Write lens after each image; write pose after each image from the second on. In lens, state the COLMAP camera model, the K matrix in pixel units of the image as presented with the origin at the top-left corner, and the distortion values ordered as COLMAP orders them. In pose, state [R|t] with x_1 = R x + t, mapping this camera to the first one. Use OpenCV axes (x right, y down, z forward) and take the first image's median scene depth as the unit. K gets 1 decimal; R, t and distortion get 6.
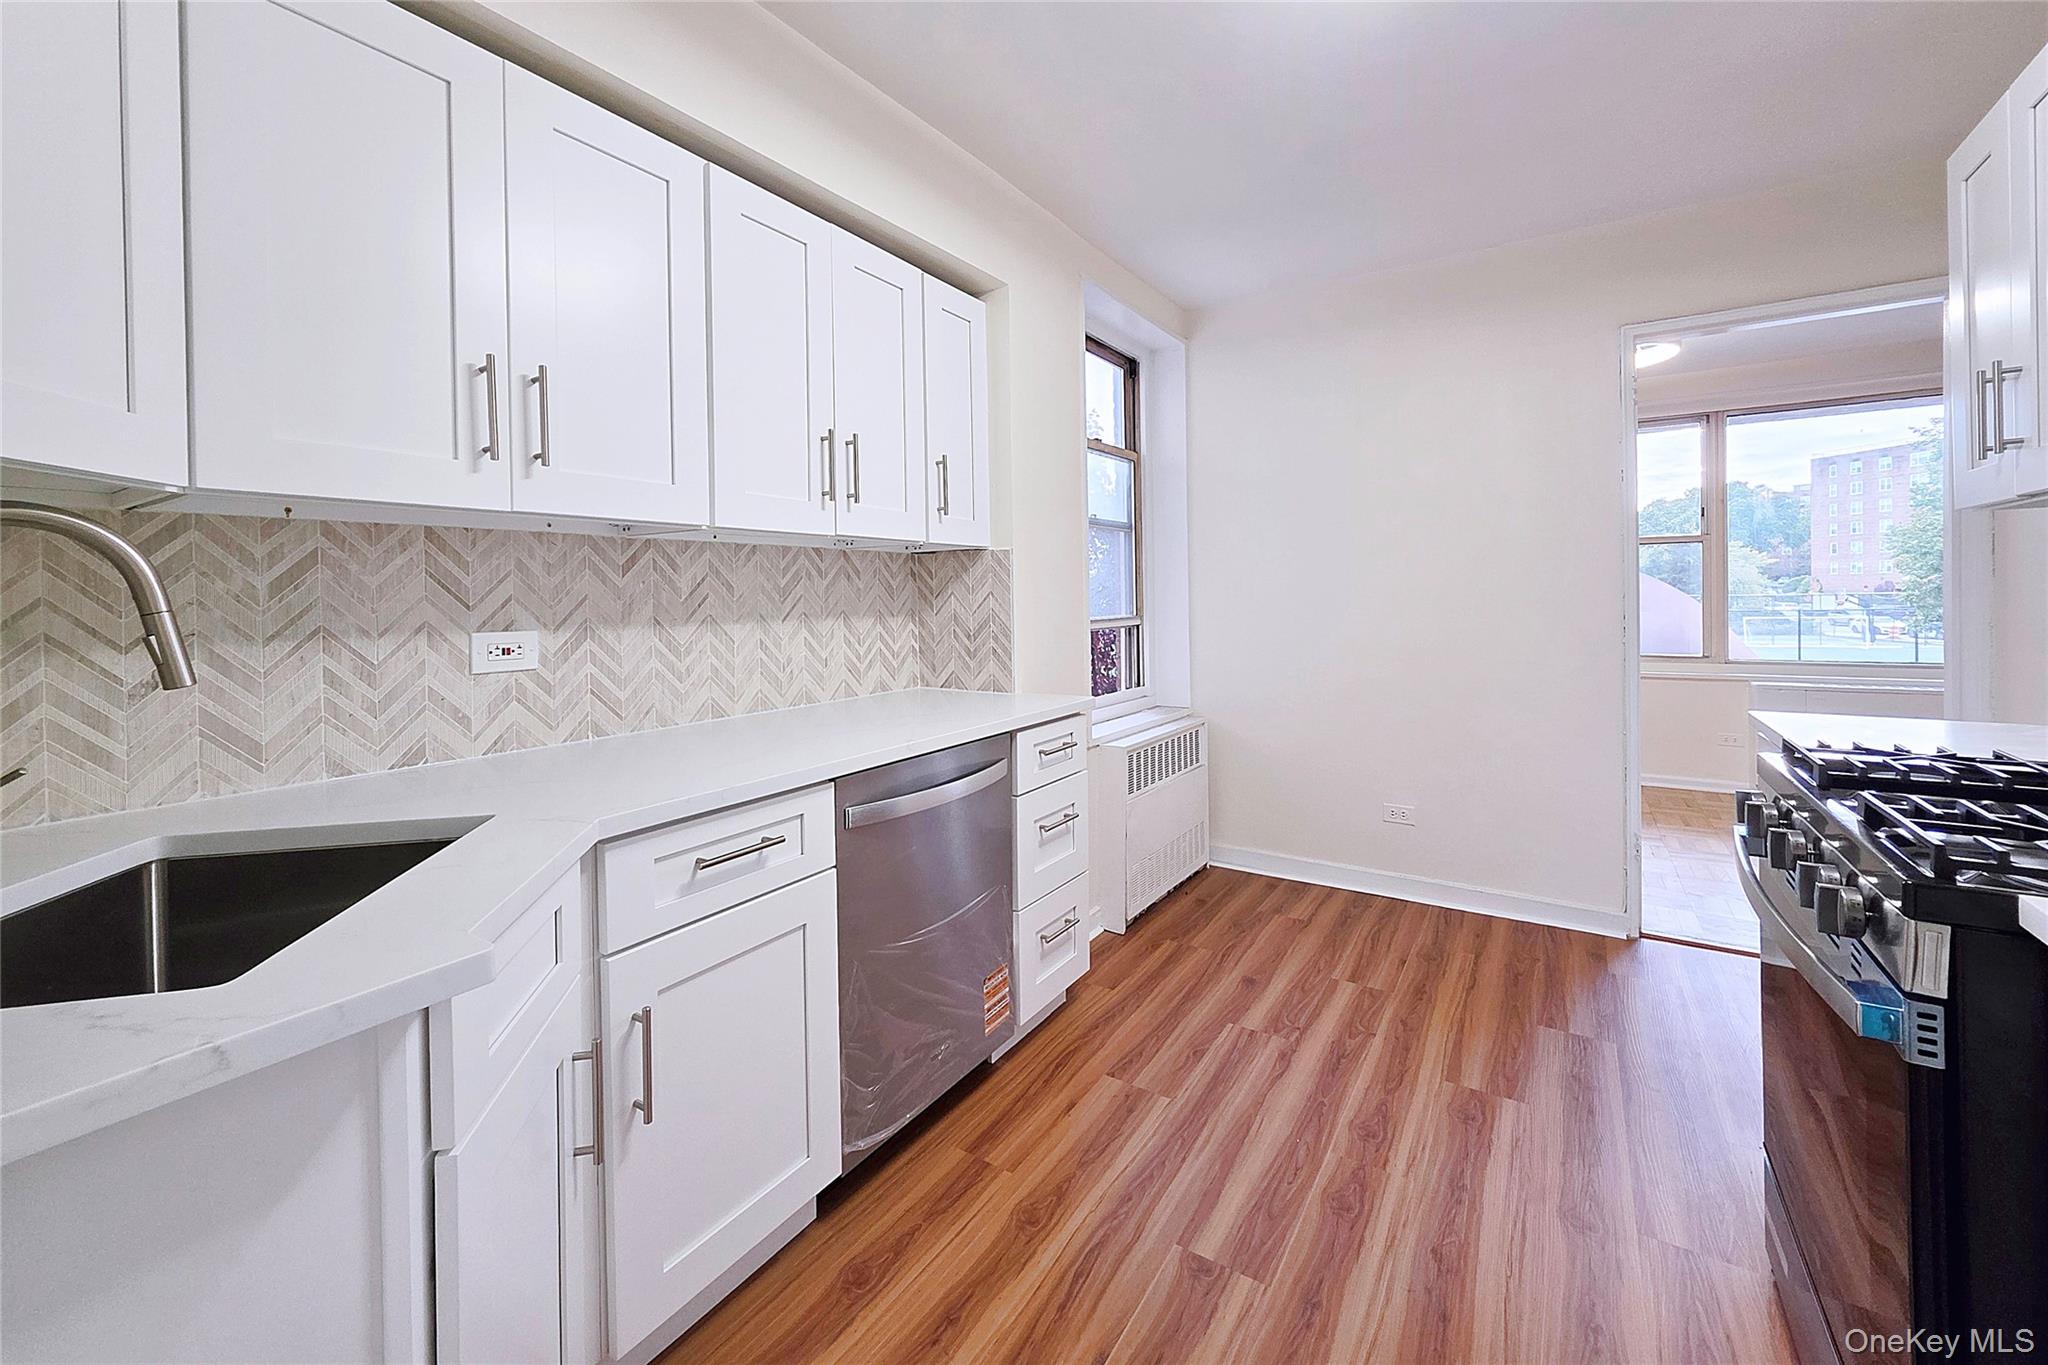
lens RADIAL K [[820.1, 0, 1024.9], [0, 820.1, 603.1], [0, 0, 1]] dist [0.002340, 0.000288]
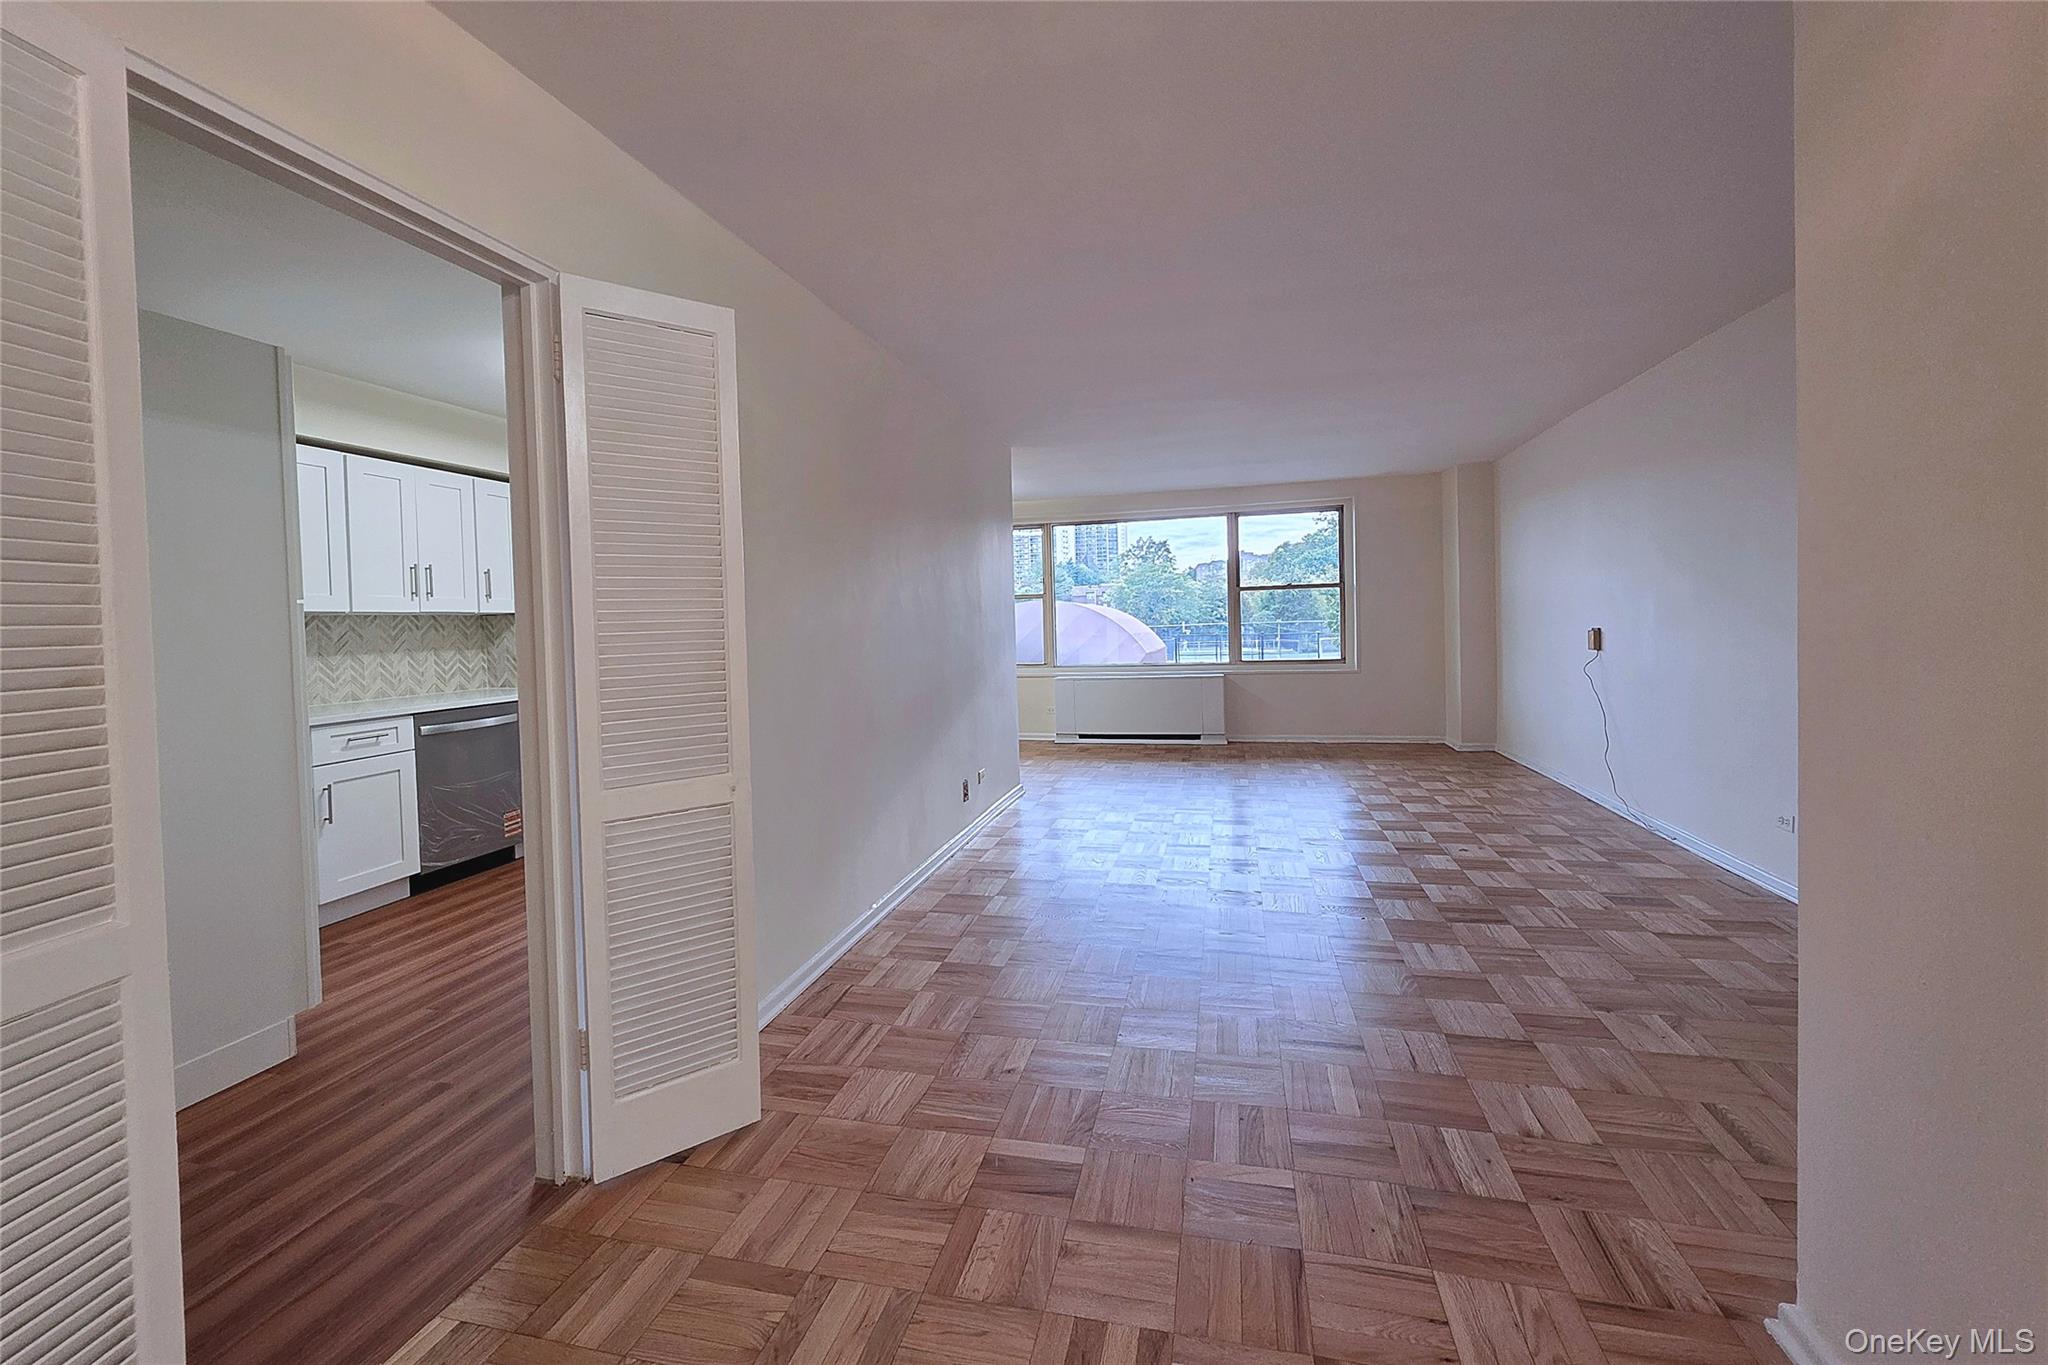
lens RADIAL K [[818.1, 0, 1032.7], [0, 818.1, 641.9], [0, 0, 1]] dist [-0.000914, 0.000011]
pose [[0.942676, -0.018623, 0.333190, 0.577528], [0.015180, 0.999801, 0.012934, -0.008007], [-0.333365, -0.007134, 0.942771, -1.584728]]
